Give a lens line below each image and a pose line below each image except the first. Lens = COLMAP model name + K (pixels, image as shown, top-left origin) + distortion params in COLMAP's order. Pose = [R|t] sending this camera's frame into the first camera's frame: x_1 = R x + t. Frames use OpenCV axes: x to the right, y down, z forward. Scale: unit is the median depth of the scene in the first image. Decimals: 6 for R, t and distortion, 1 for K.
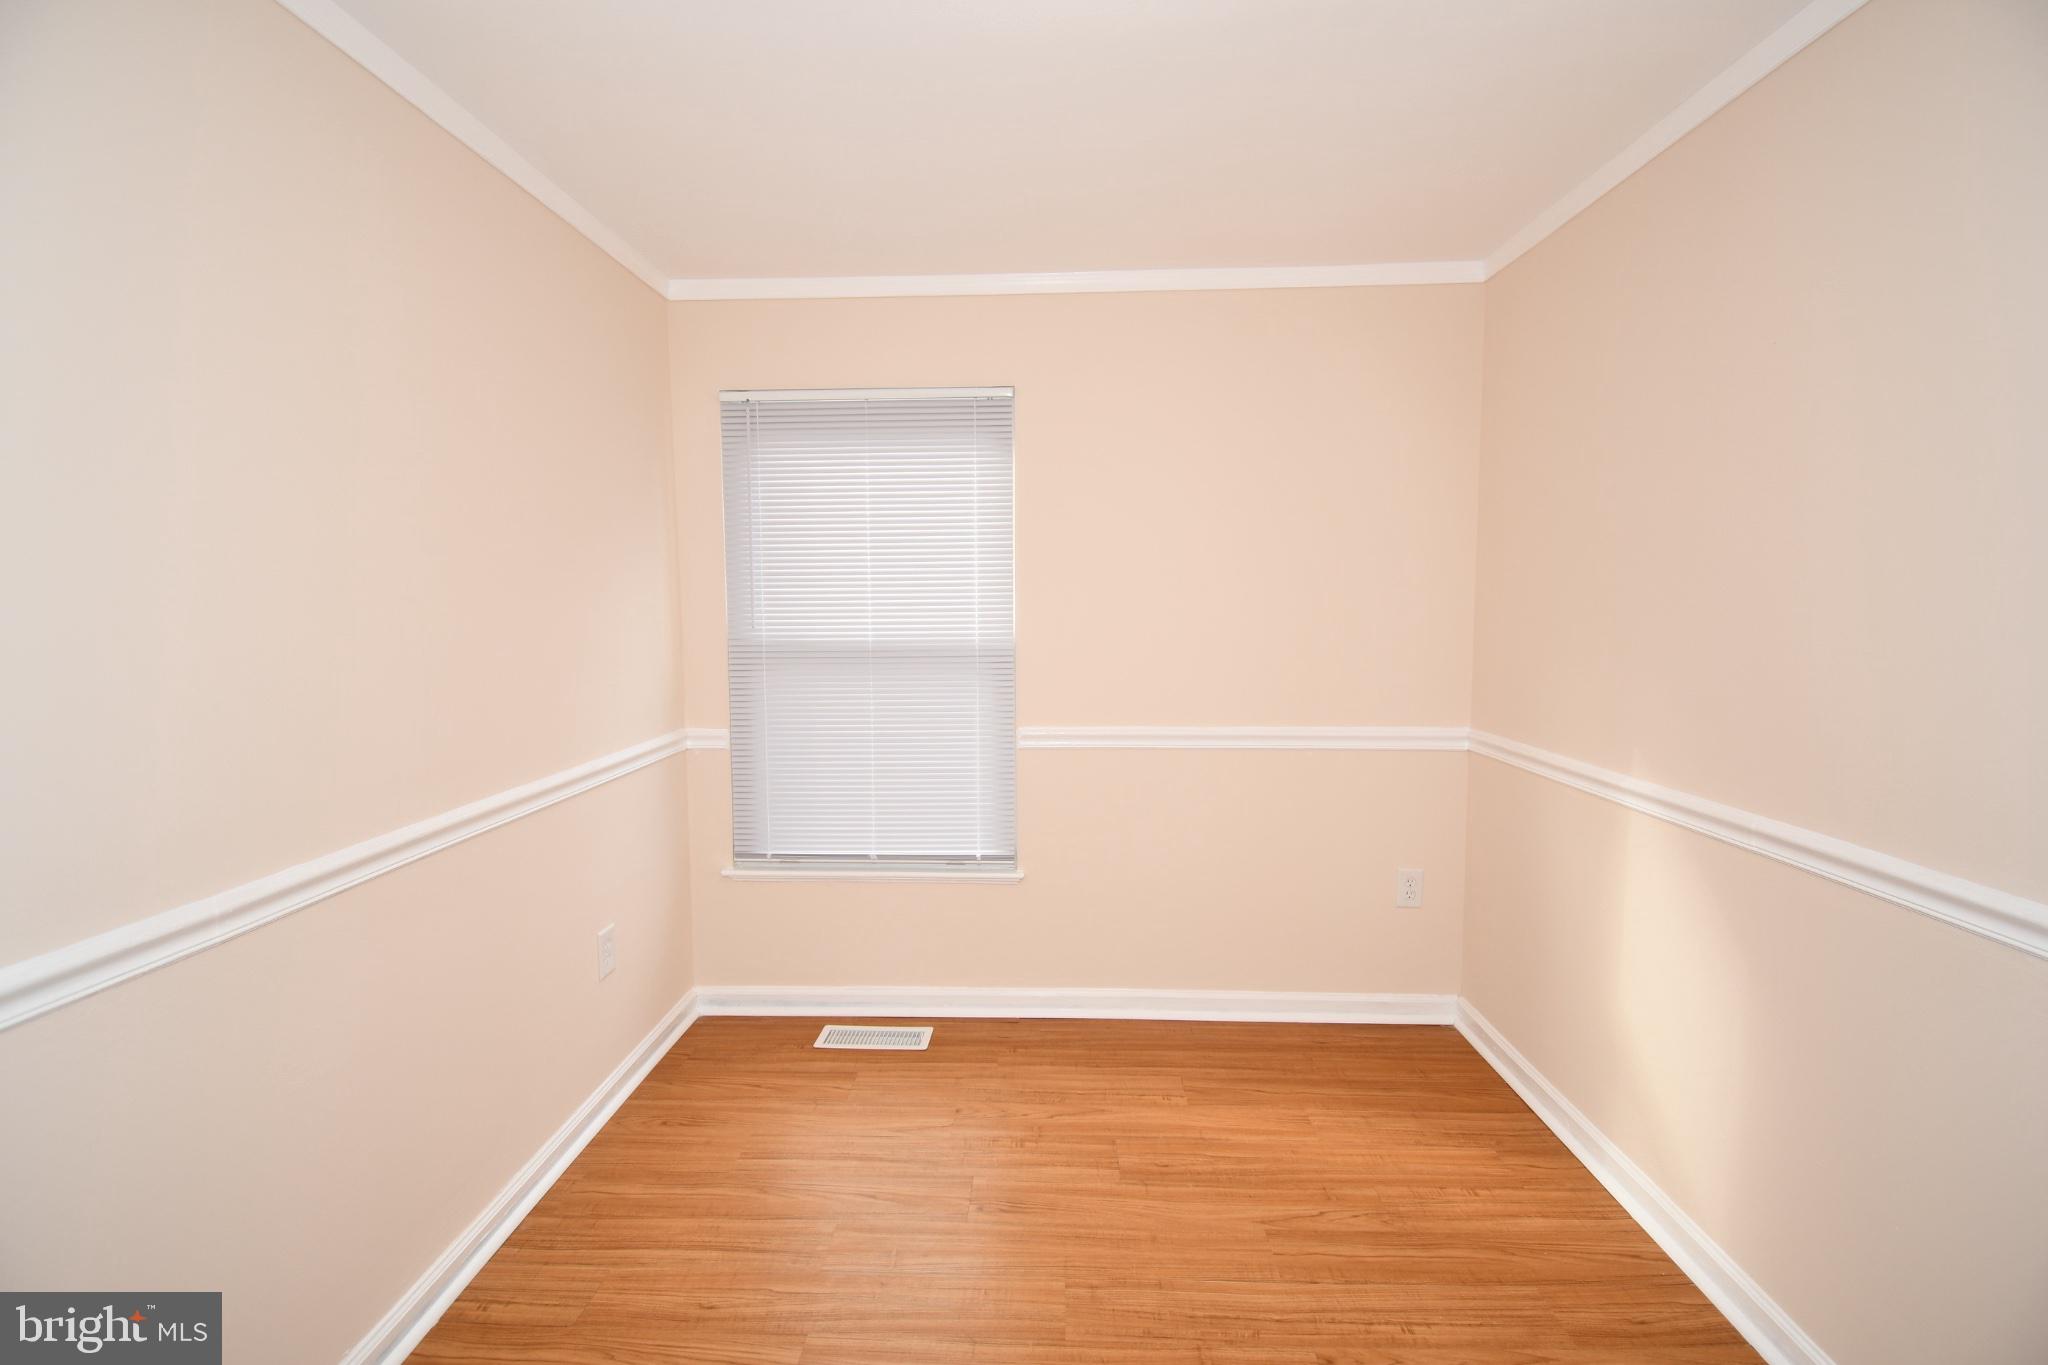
lens RADIAL K [[898.3, 0, 1023.0], [0, 898.3, 670.8], [0, 0, 1]] dist [0.023665, -0.028924]
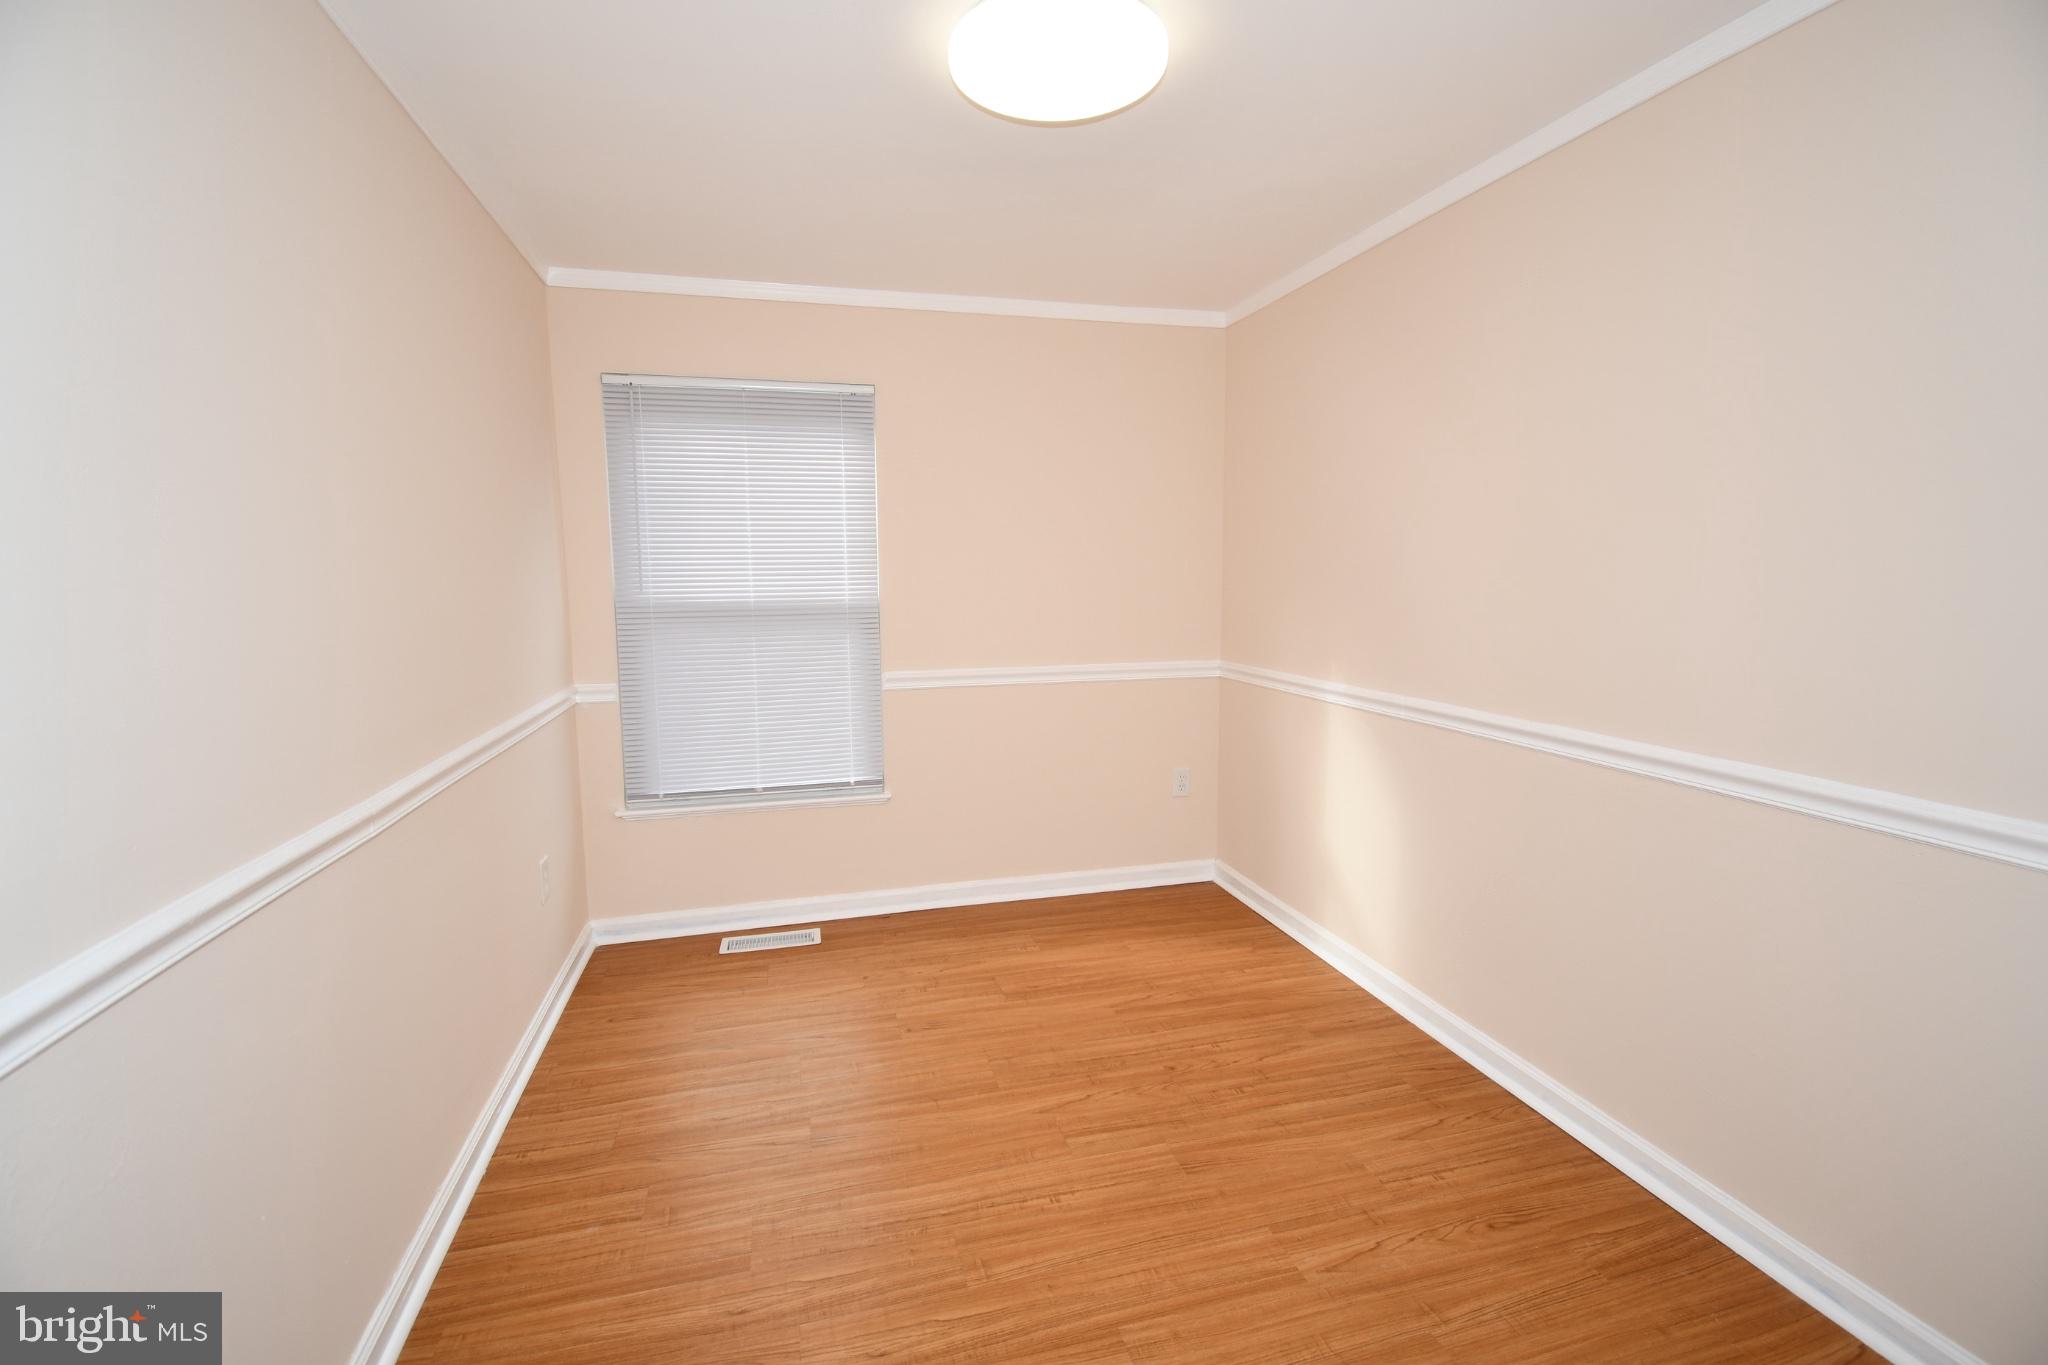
lens RADIAL K [[898.3, 0, 1023.0], [0, 898.3, 670.8], [0, 0, 1]] dist [0.023665, -0.028924]
pose [[0.956028, -0.034435, 0.291246, -0.201581], [0.025731, 0.999102, 0.033663, 0.028875], [-0.292144, -0.024689, 0.956056, -0.226630]]
